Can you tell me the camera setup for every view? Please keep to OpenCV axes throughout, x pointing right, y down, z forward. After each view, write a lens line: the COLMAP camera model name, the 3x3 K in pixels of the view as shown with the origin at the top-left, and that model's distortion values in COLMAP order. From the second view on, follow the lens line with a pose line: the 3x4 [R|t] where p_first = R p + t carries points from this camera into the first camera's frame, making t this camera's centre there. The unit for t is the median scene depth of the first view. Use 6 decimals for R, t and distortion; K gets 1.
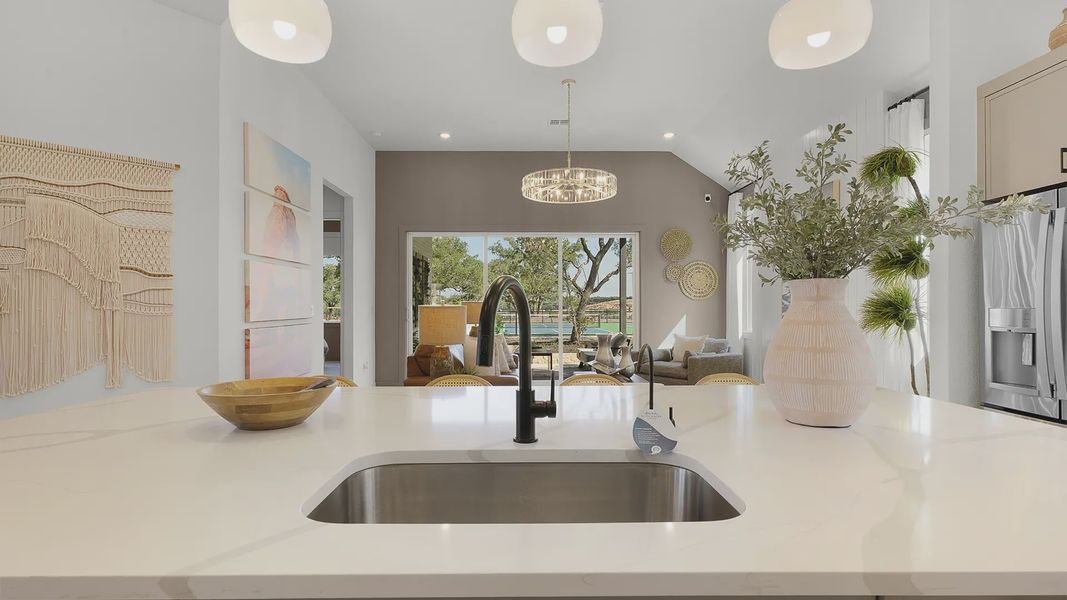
lens RADIAL K [[523.5, 0, 536.8], [0, 523.5, 304.3], [0, 0, 1]] dist [0.000998, 0.000381]
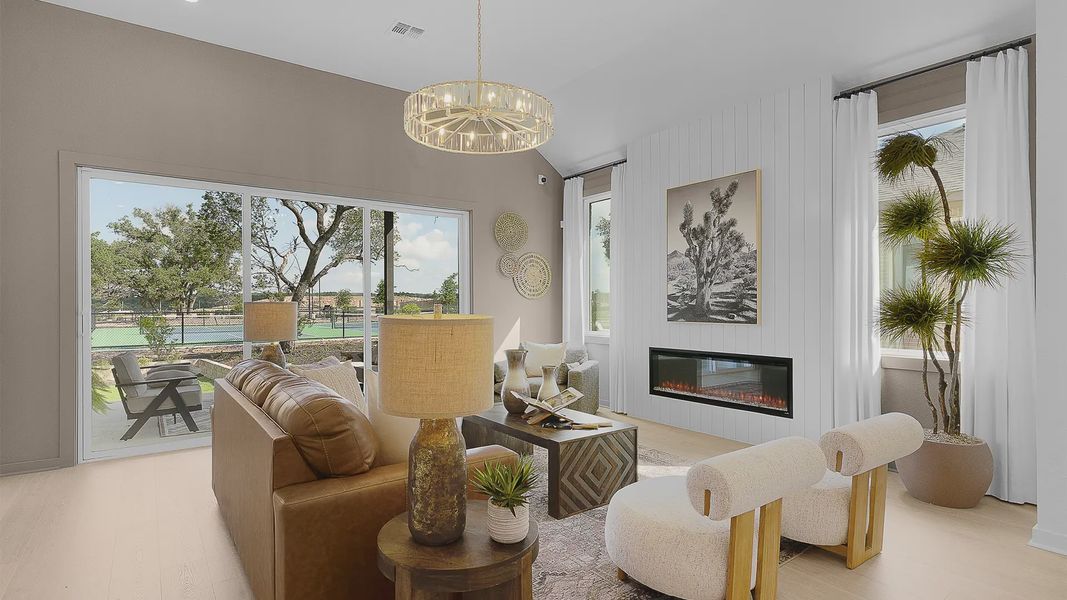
lens RADIAL K [[523.5, 0, 535.1], [0, 523.5, 303.1], [0, 0, 1]] dist [0.000998, 0.000381]
pose [[0.815539, 0.006259, 0.578668, -0.173737], [-0.006519, 0.999977, -0.001629, -0.000449], [-0.578665, -0.002444, 0.815562, 0.311356]]
